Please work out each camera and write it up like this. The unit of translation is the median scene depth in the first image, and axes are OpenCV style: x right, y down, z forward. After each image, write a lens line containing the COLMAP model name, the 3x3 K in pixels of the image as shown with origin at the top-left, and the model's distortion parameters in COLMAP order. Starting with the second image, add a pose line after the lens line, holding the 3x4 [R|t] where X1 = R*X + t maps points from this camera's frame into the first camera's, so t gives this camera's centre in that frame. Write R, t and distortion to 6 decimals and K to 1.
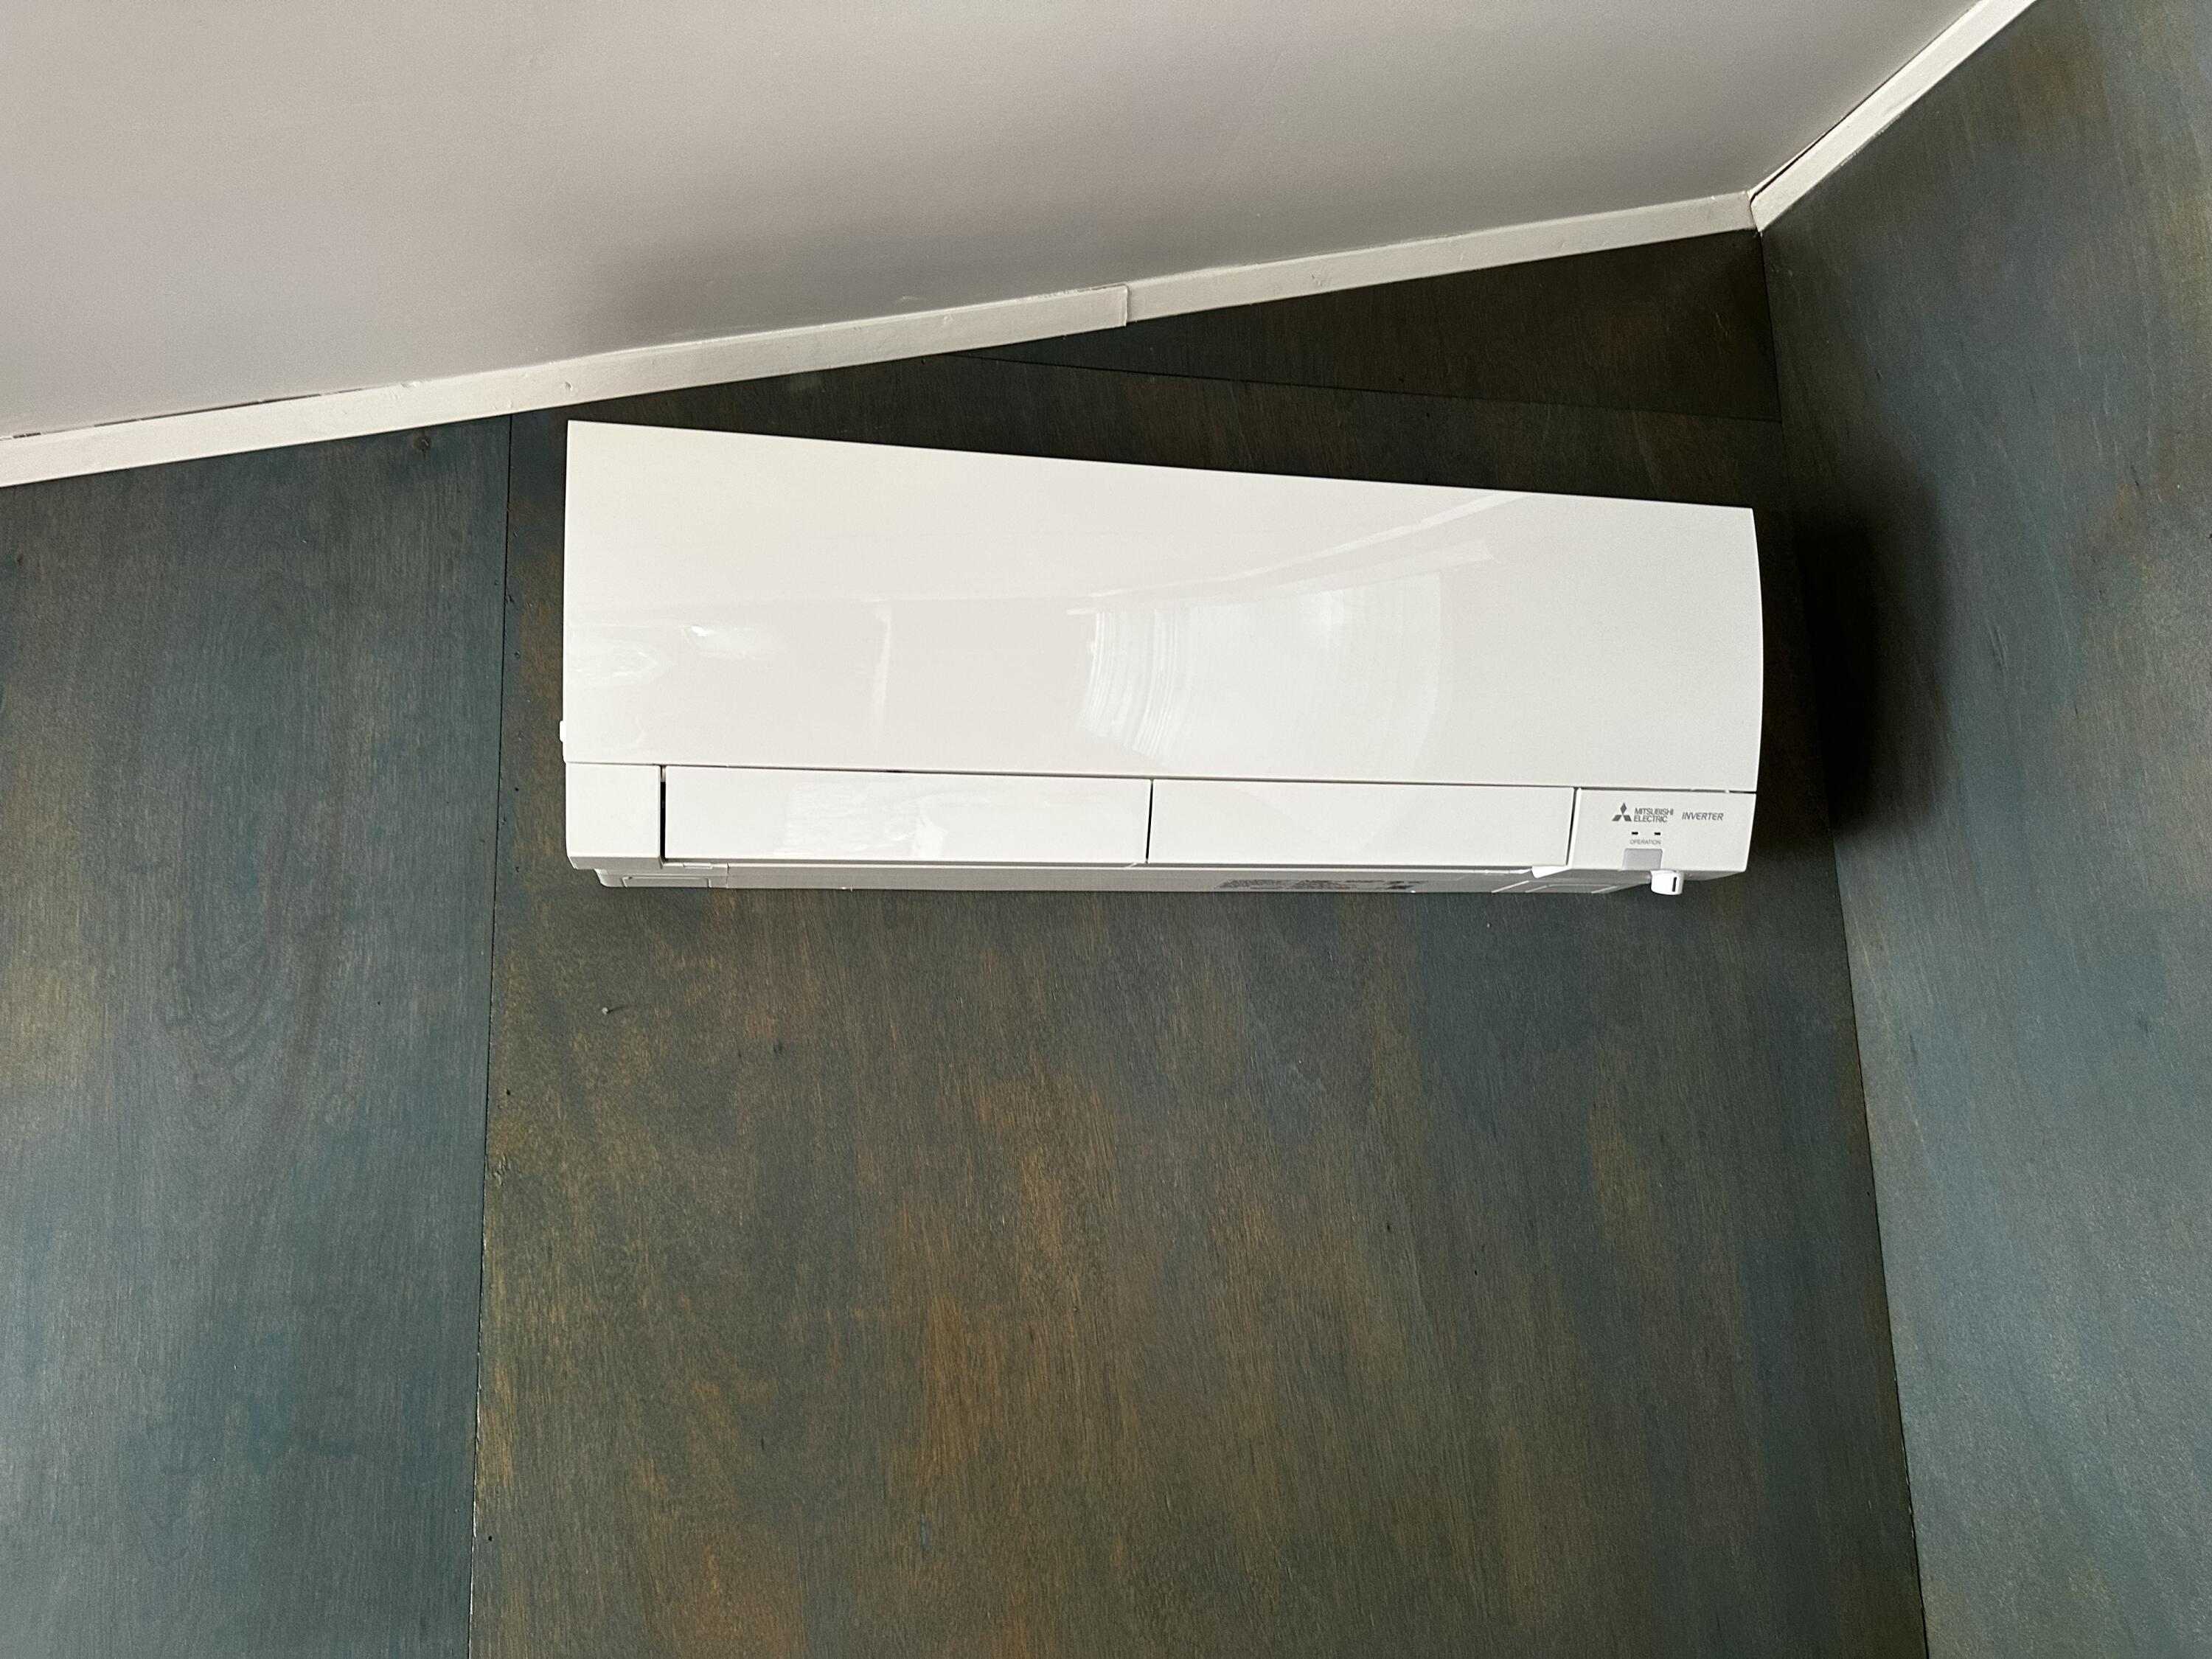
lens RADIAL K [[1622.9, 0, 1103.4], [0, 1622.9, 842.3], [0, 0, 1]] dist [0.000430, -0.005691]
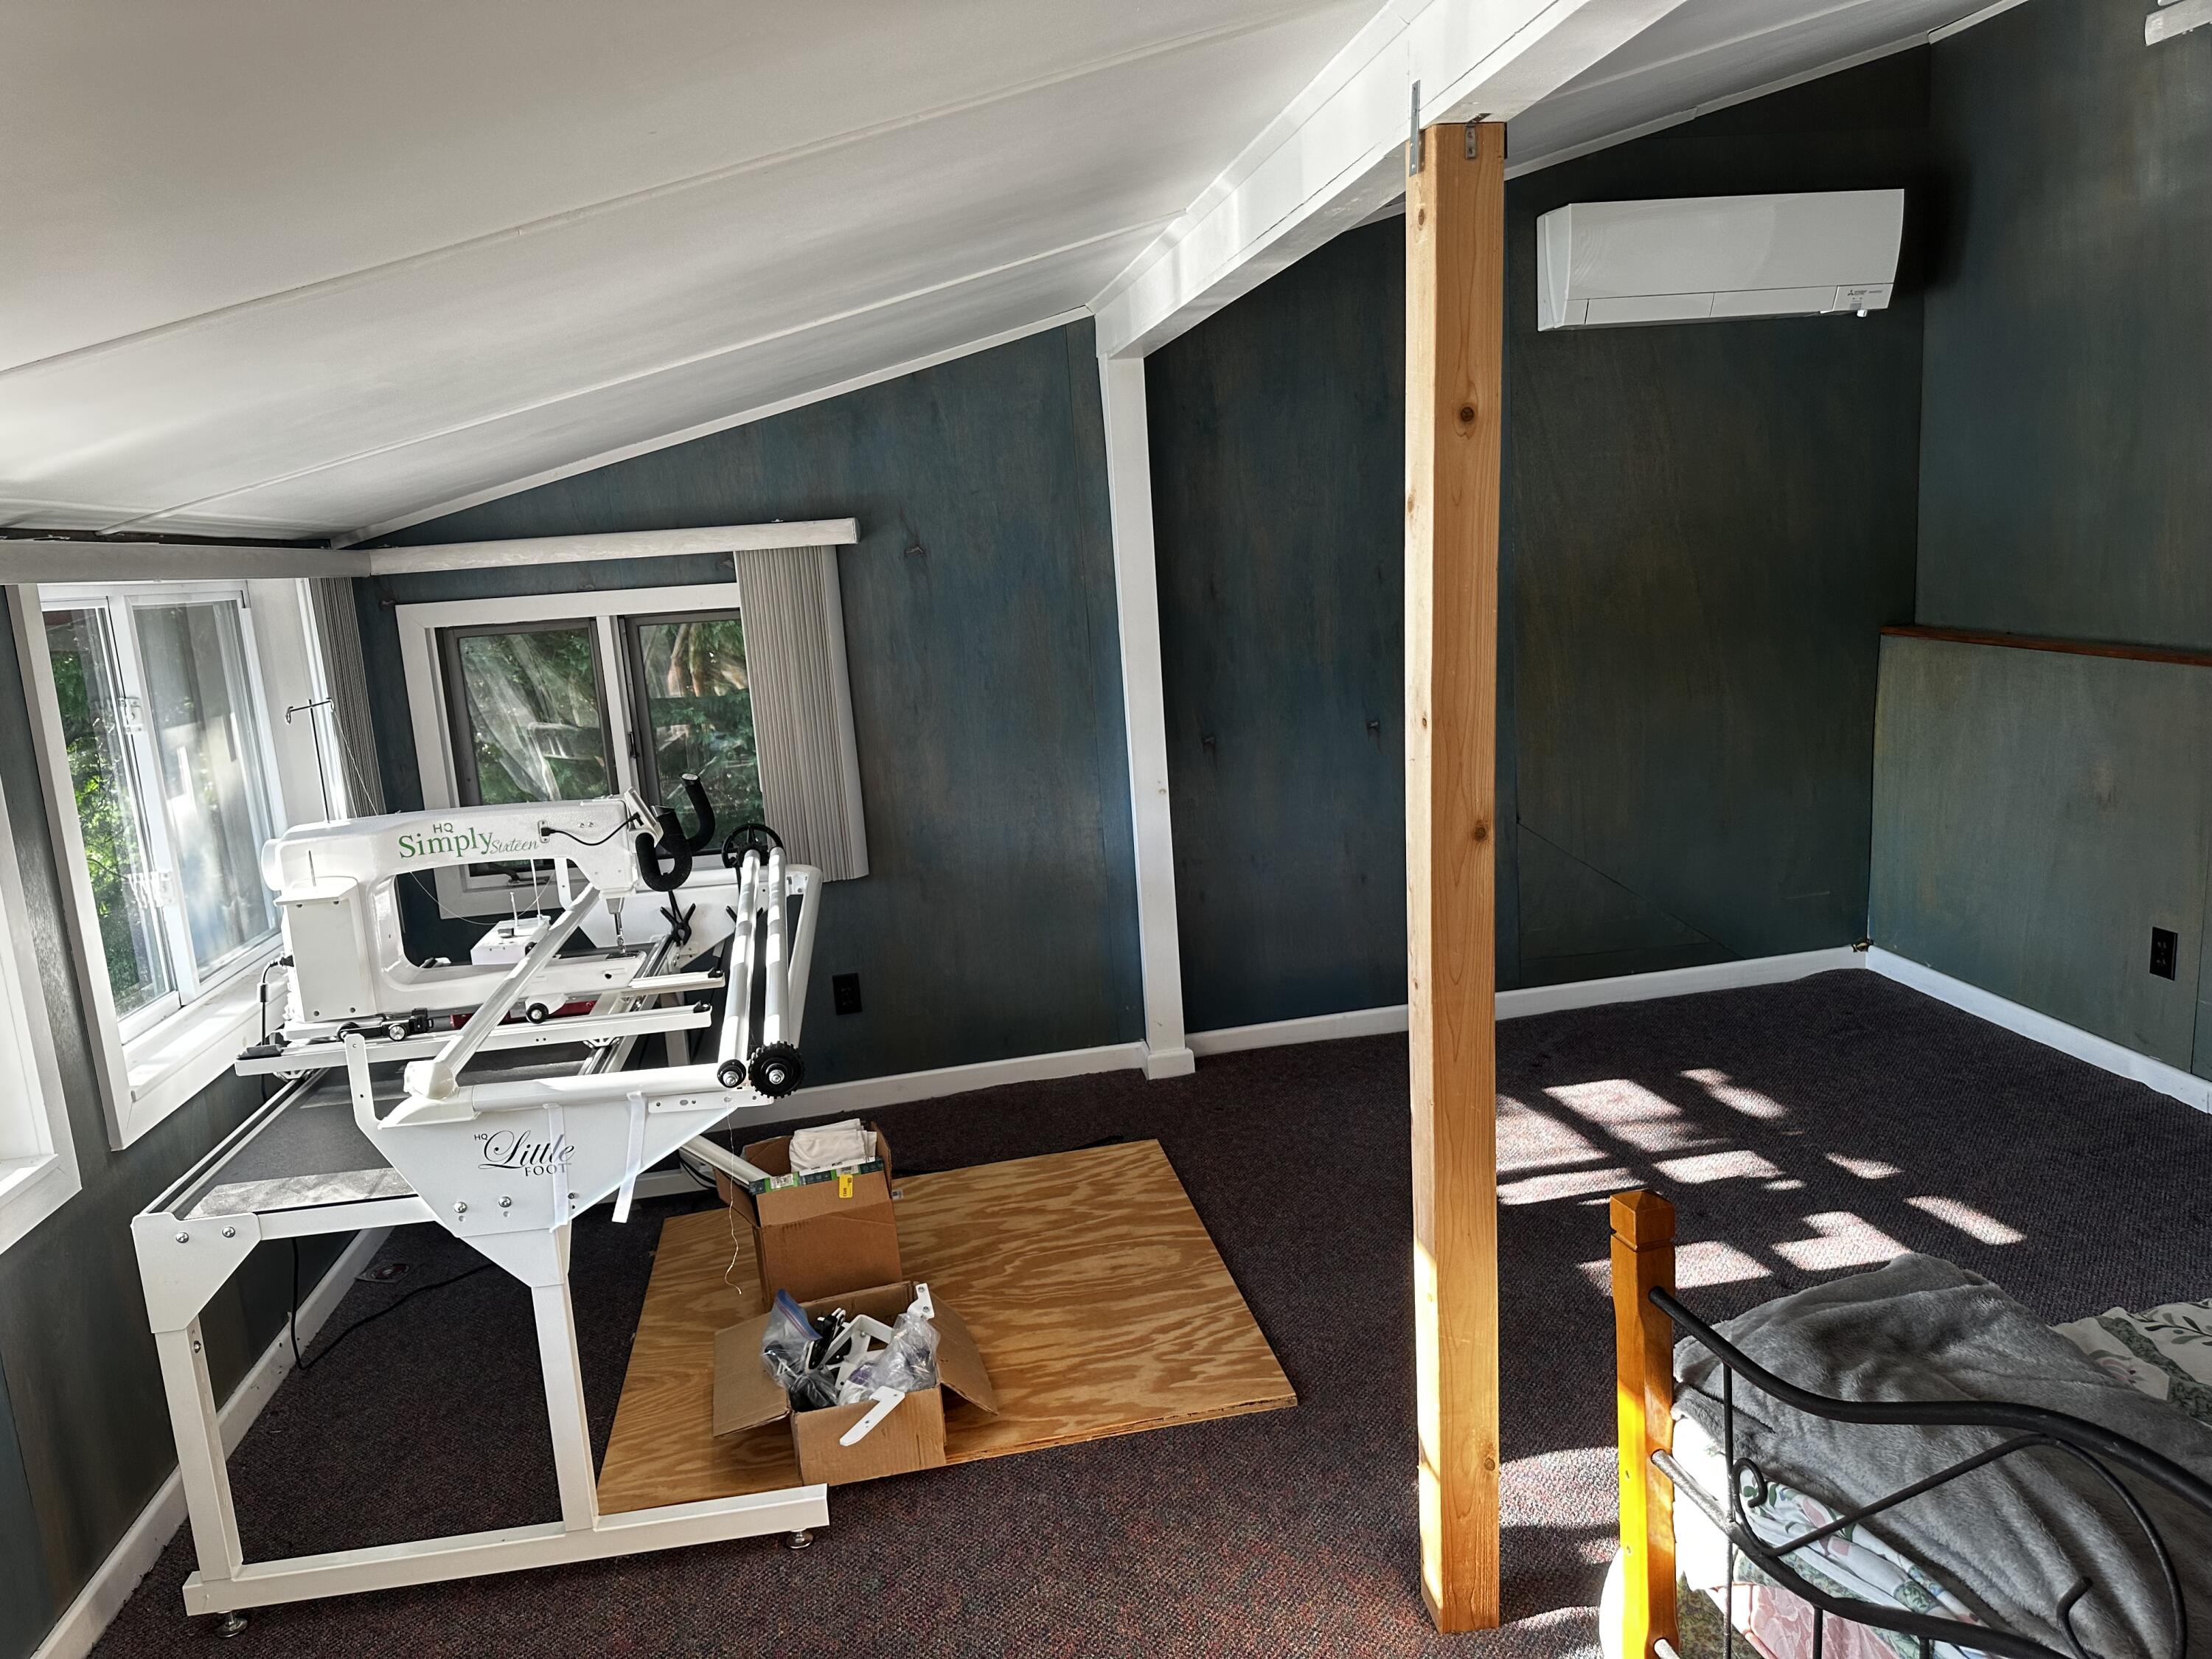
lens RADIAL K [[1622.9, 0, 1103.4], [0, 1622.9, 842.3], [0, 0, 1]] dist [0.000430, -0.005691]
pose [[0.994527, -0.015633, -0.103302, -0.830268], [0.053947, 0.923578, 0.379597, -0.307269], [0.089473, -0.383092, 0.919367, -2.484359]]
